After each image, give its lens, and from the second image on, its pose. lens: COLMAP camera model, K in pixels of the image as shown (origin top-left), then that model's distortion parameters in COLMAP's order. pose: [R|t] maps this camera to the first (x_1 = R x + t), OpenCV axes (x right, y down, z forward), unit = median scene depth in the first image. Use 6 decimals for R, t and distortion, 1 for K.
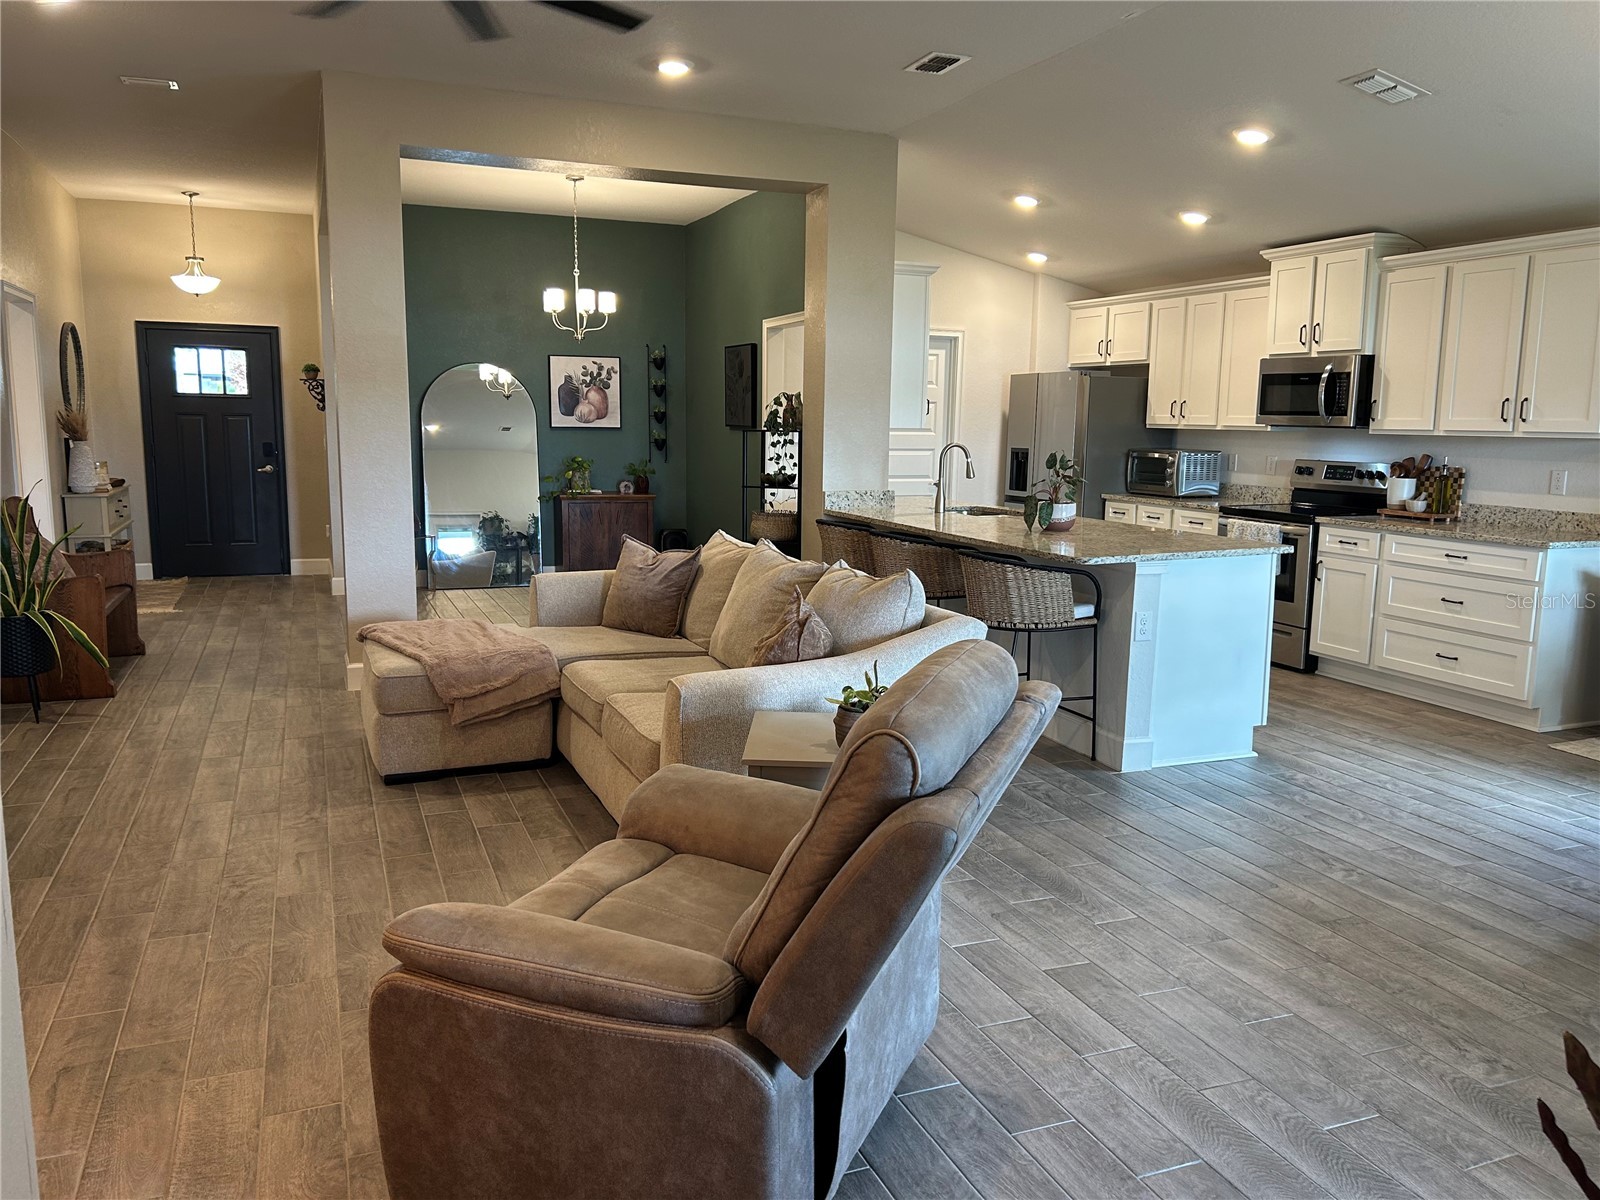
lens RADIAL K [[1205.8, 0, 802.5], [0, 1205.8, 594.2], [0, 0, 1]] dist [0.050551, -0.040473]
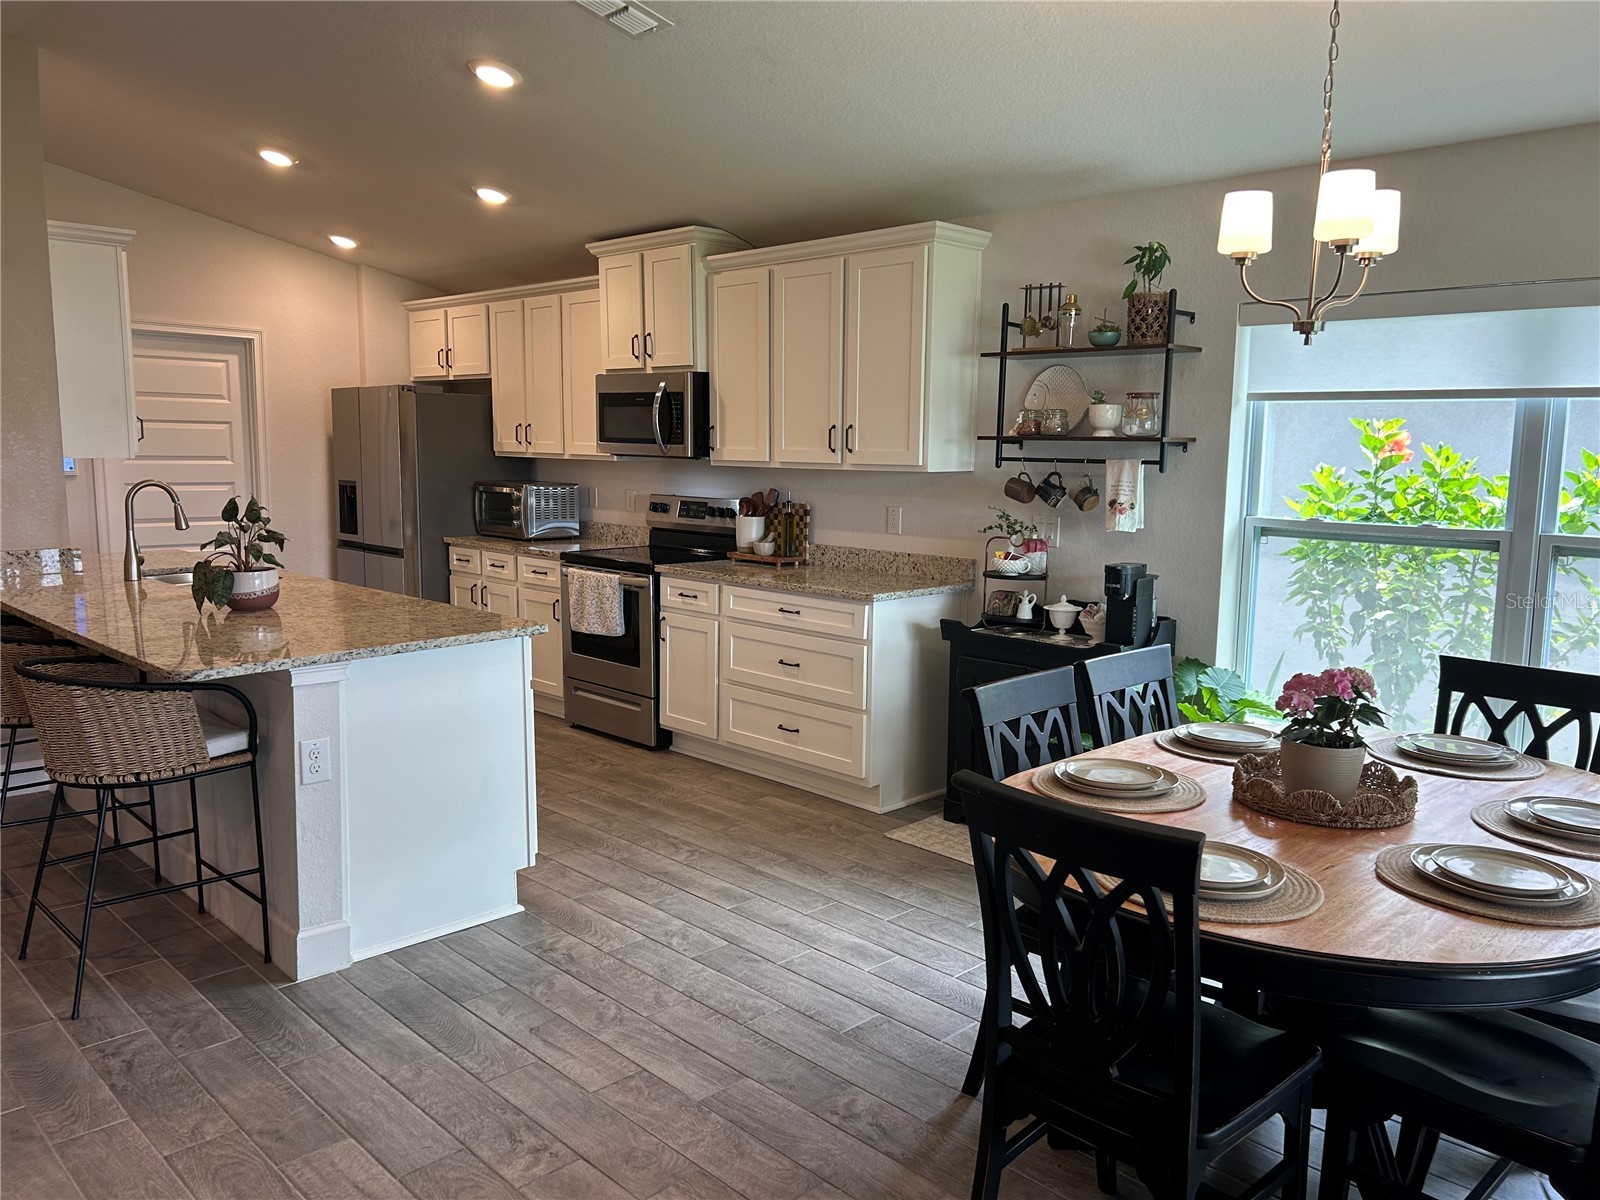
lens RADIAL K [[1205.8, 0, 798.5], [0, 1205.8, 615.7], [0, 0, 1]] dist [0.050551, -0.040473]
pose [[0.924170, -0.057356, 0.377652, 0.207792], [0.056972, 0.998301, 0.012200, -0.034938], [-0.377710, 0.010241, 0.925867, 0.205566]]
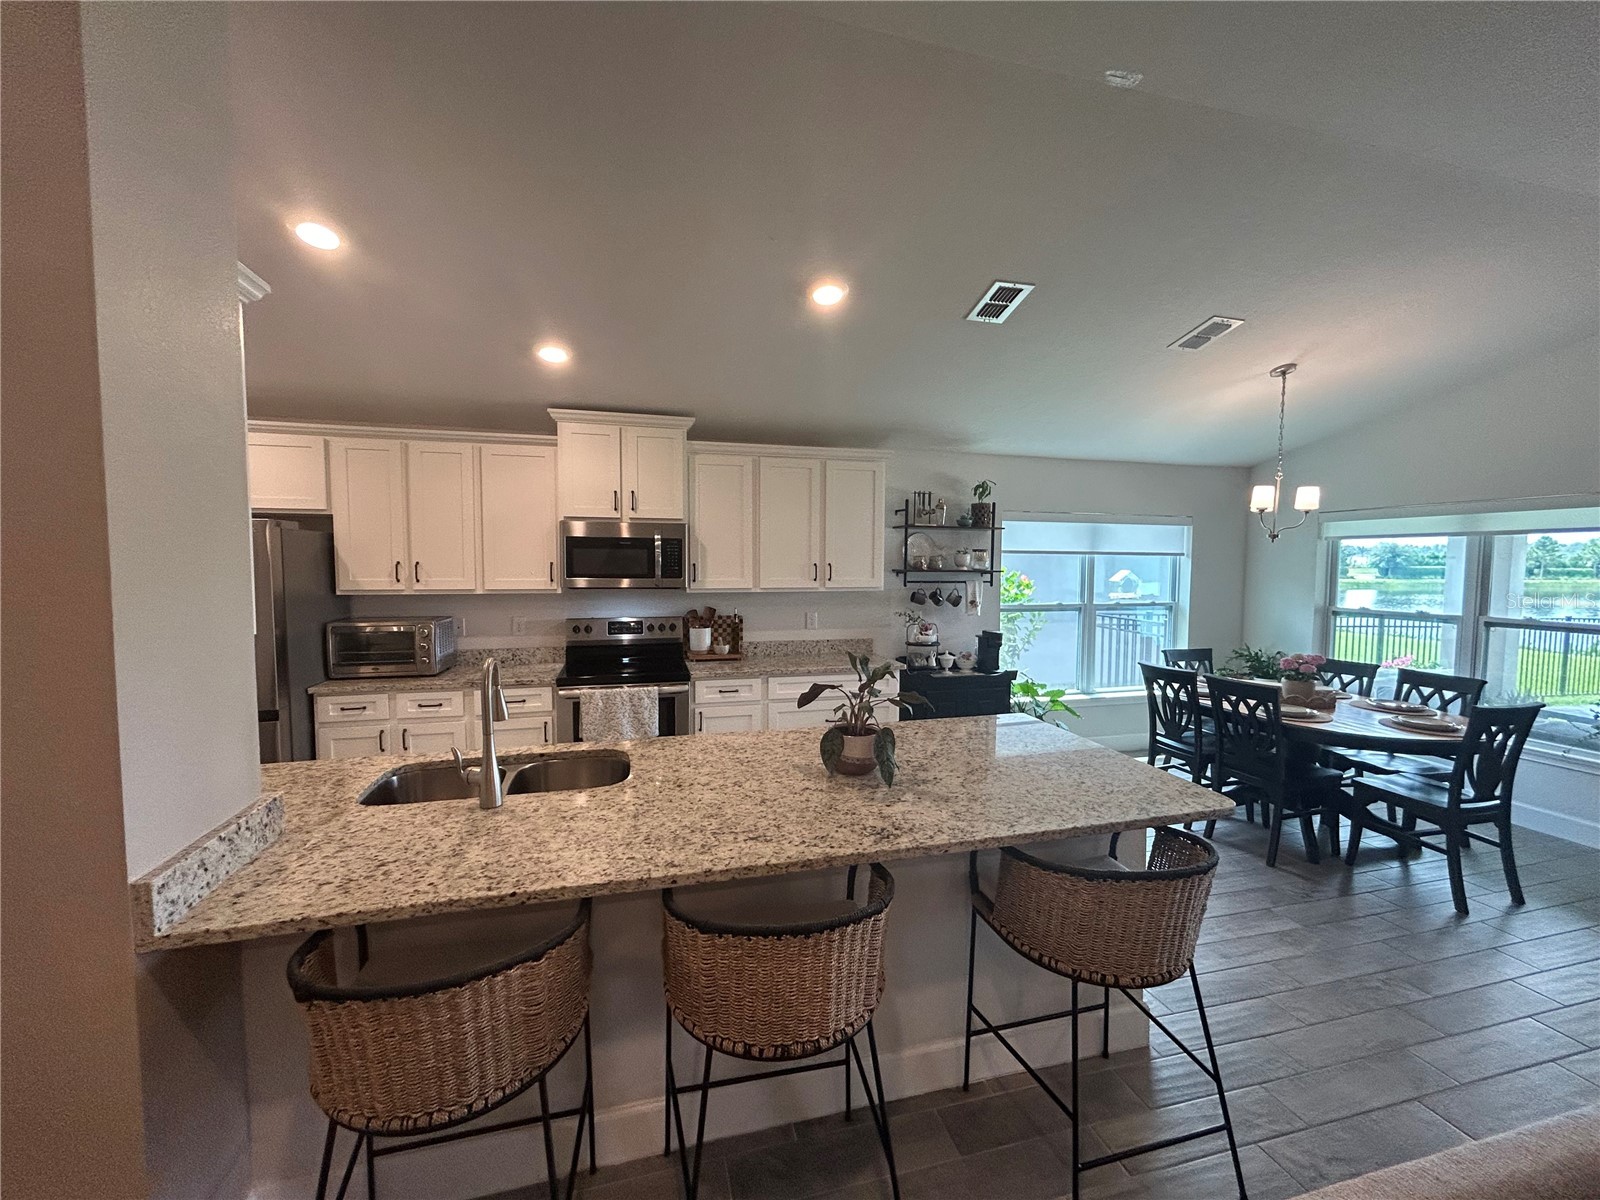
lens RADIAL K [[649.4, 0, 805.6], [0, 649.4, 595.1], [0, 0, 1]] dist [-0.000784, -0.000057]
pose [[0.124734, -0.068428, 0.989828, -0.129267], [0.142217, 0.988551, 0.050418, -0.152284], [-0.981945, 0.134482, 0.133038, 0.854689]]
